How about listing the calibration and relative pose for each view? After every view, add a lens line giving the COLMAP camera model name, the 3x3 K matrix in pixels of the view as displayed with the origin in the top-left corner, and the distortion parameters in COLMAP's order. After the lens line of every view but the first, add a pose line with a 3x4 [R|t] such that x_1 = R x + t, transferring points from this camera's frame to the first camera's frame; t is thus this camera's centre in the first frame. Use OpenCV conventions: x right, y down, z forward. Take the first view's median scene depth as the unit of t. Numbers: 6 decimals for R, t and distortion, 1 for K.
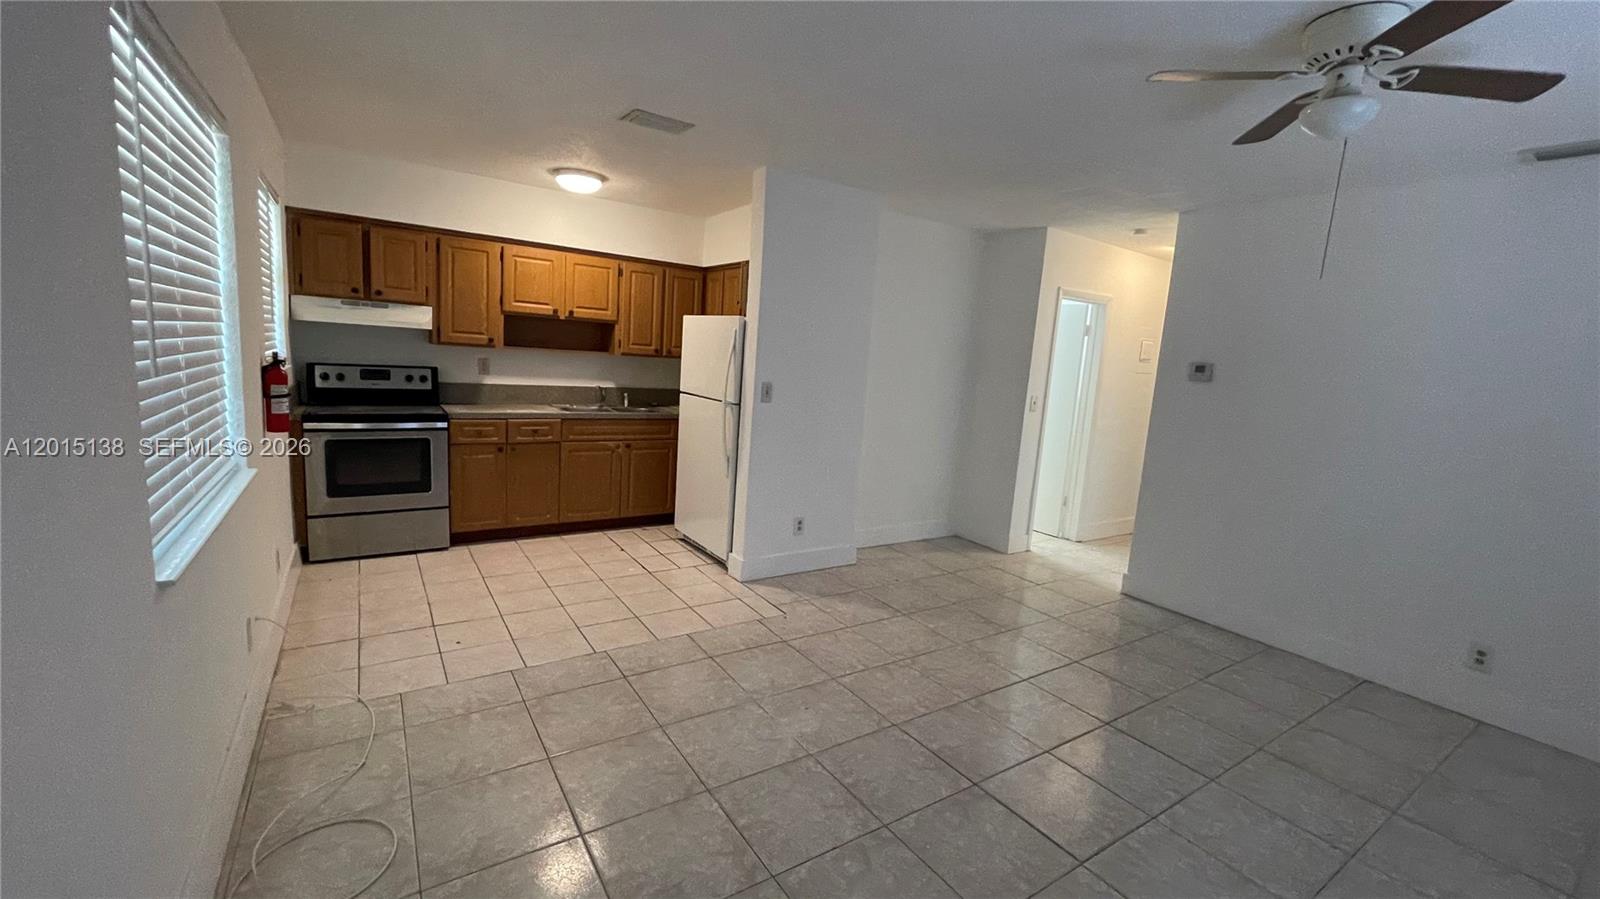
lens RADIAL K [[646.7, 0, 793.6], [0, 646.7, 449.4], [0, 0, 1]] dist [-0.005574, 0.002089]
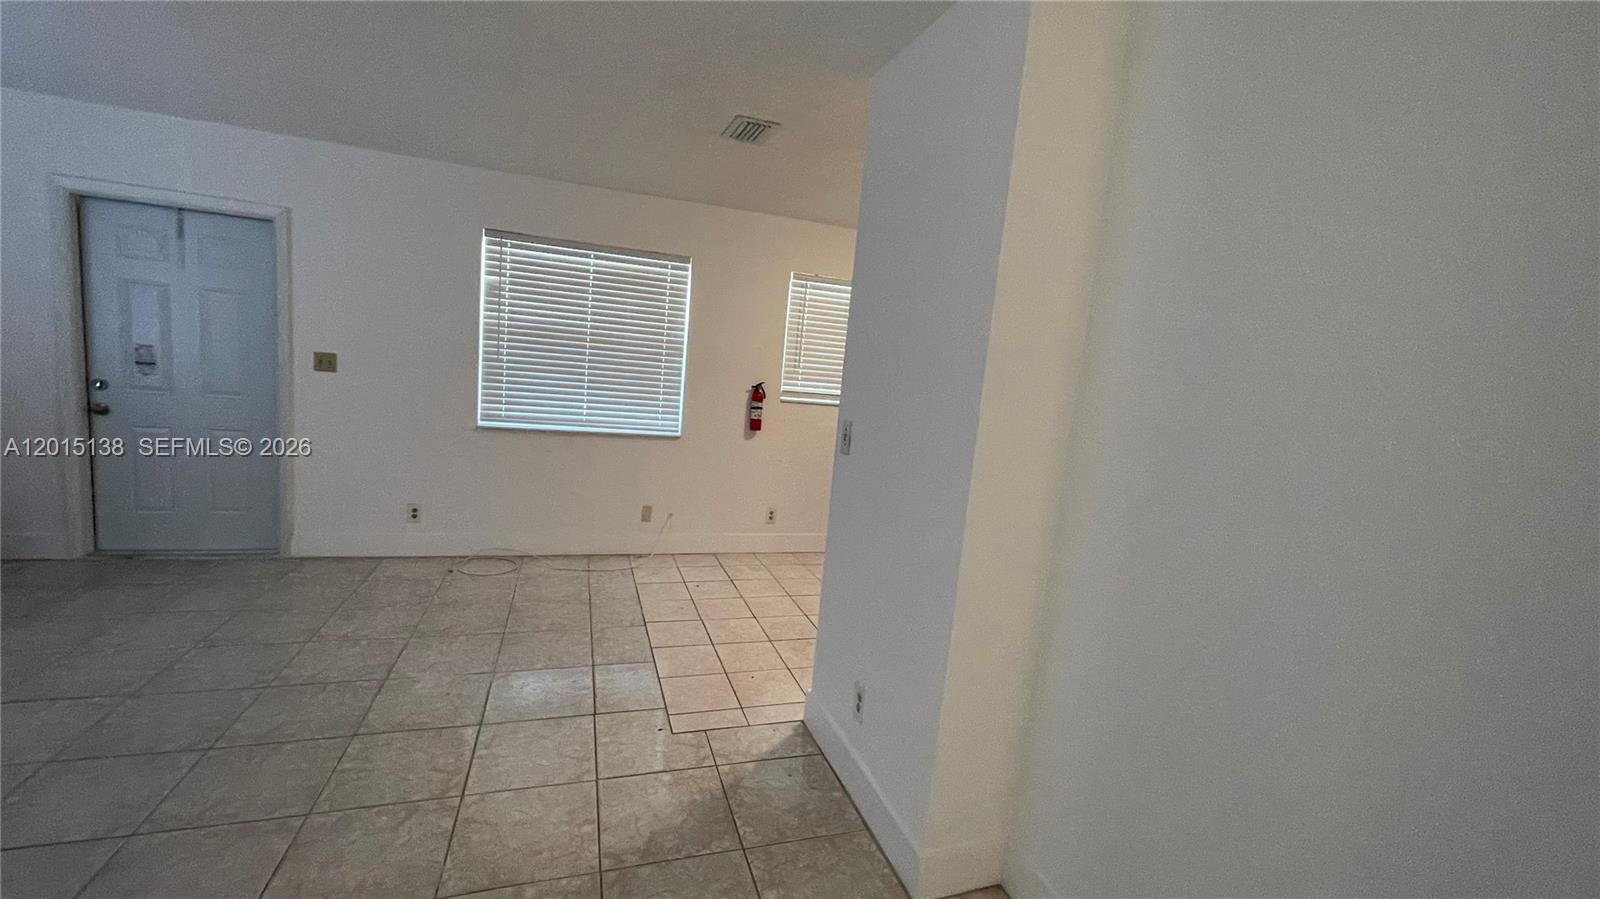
lens RADIAL K [[646.7, 0, 793.1], [0, 646.7, 451.1], [0, 0, 1]] dist [-0.005574, 0.002089]
pose [[-0.256765, 0.041818, -0.965569, 0.517304], [-0.246977, 0.963053, 0.107386, -0.120473], [0.934384, 0.266046, -0.236951, 1.022527]]
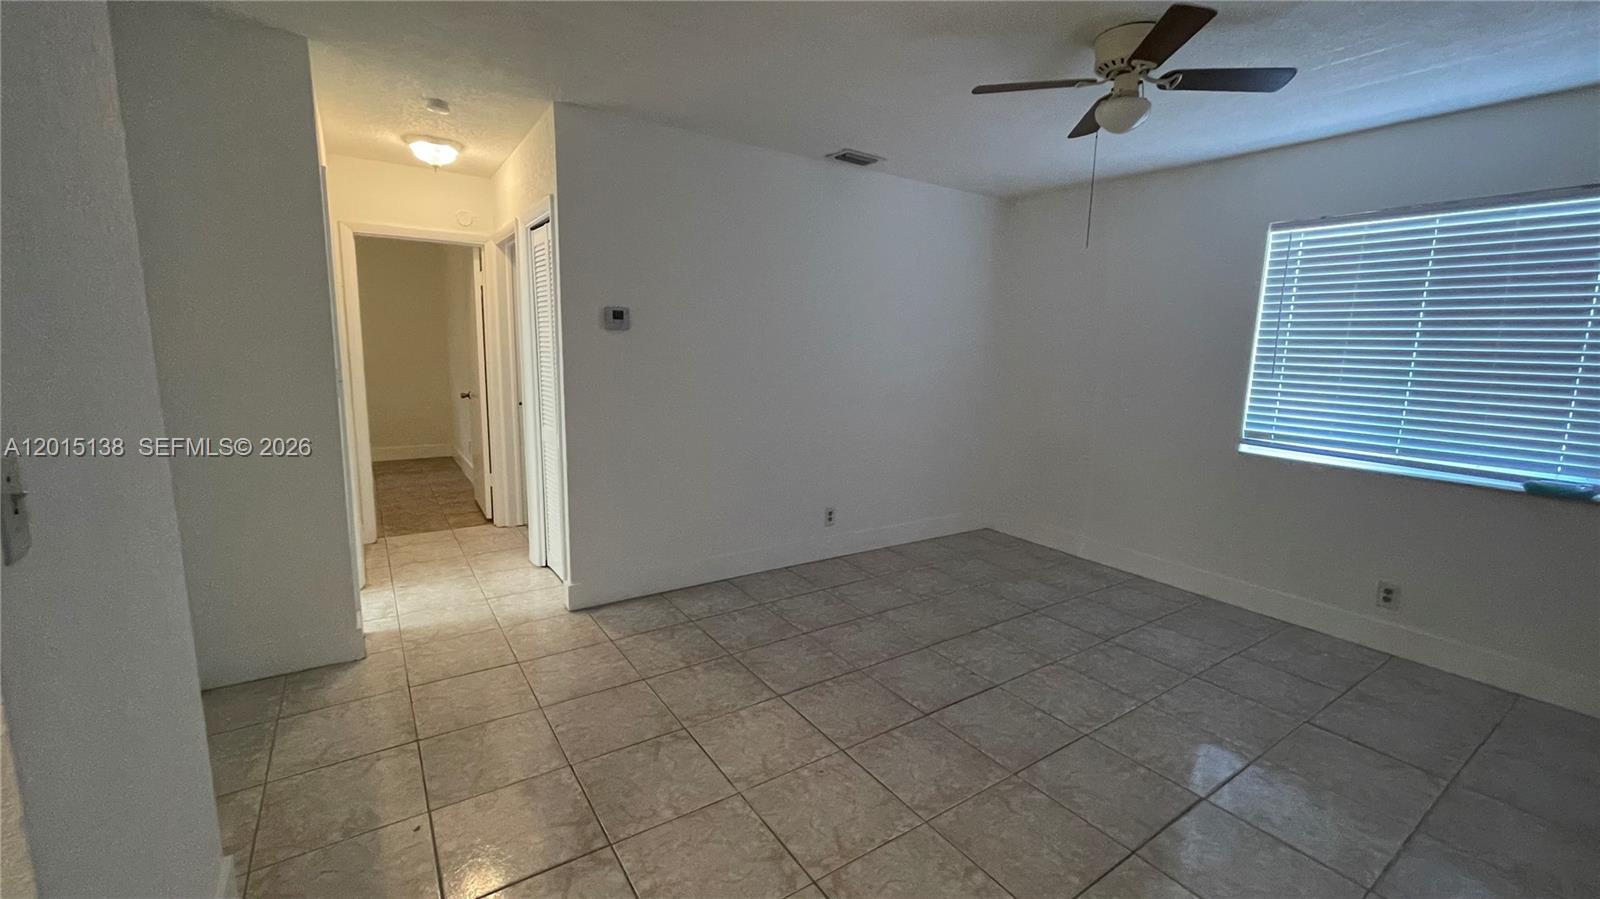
lens RADIAL K [[646.7, 0, 797.8], [0, 646.7, 449.8], [0, 0, 1]] dist [-0.005574, 0.002089]
pose [[-0.011607, -0.229593, 0.973218, -0.206329], [0.117974, 0.966171, 0.229338, -0.111340], [-0.992949, 0.117477, 0.015872, 0.716205]]
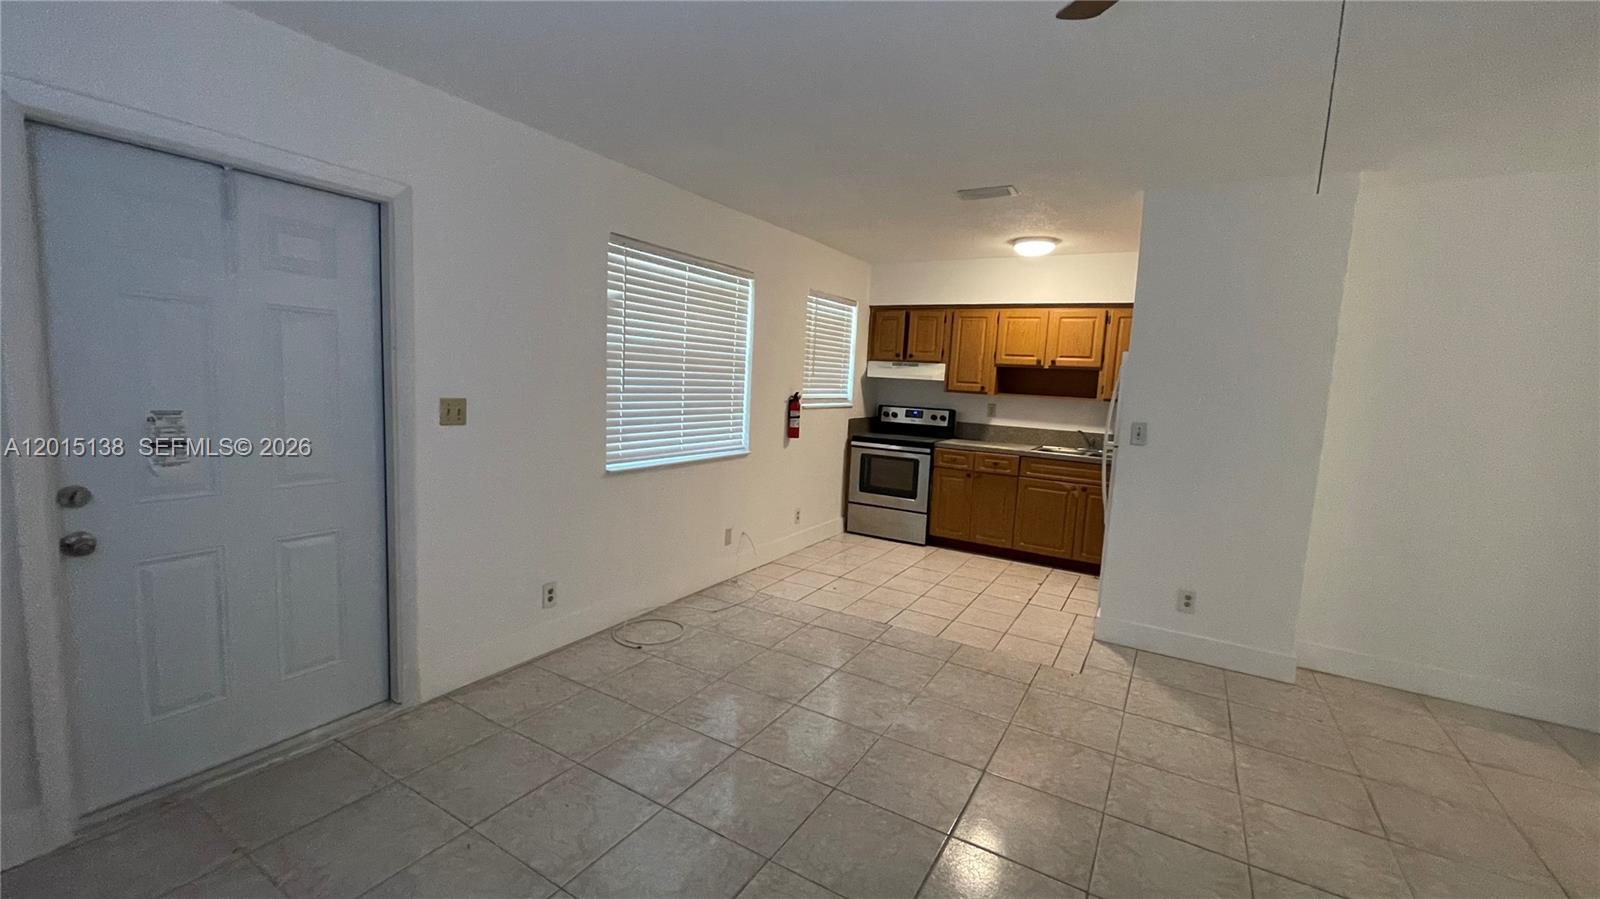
lens RADIAL K [[646.7, 0, 795.6], [0, 646.7, 448.3], [0, 0, 1]] dist [-0.005574, 0.002089]
pose [[0.425133, 0.056081, -0.903392, 0.523212], [-0.152153, 0.988304, -0.010250, 0.011601], [0.892251, 0.141812, 0.428693, 0.182544]]
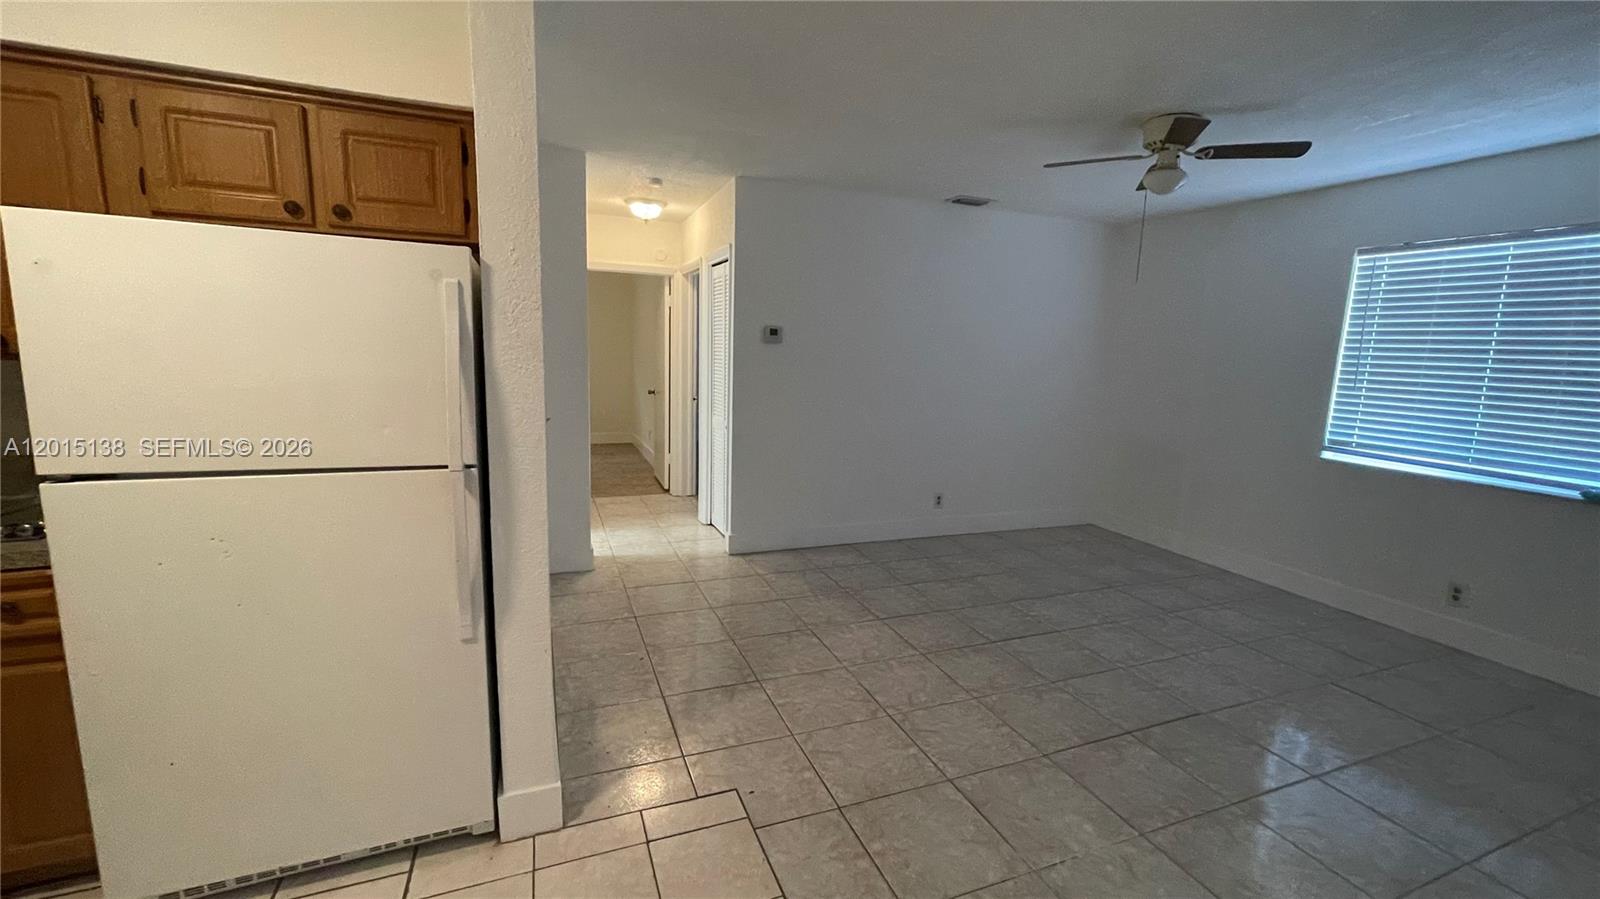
lens RADIAL K [[646.7, 0, 800.4], [0, 646.7, 448.7], [0, 0, 1]] dist [-0.005574, 0.002089]
pose [[0.200159, -0.215572, 0.955754, -0.418717], [0.121858, 0.973397, 0.194031, -0.128328], [-0.972156, 0.077629, 0.221103, 0.671674]]
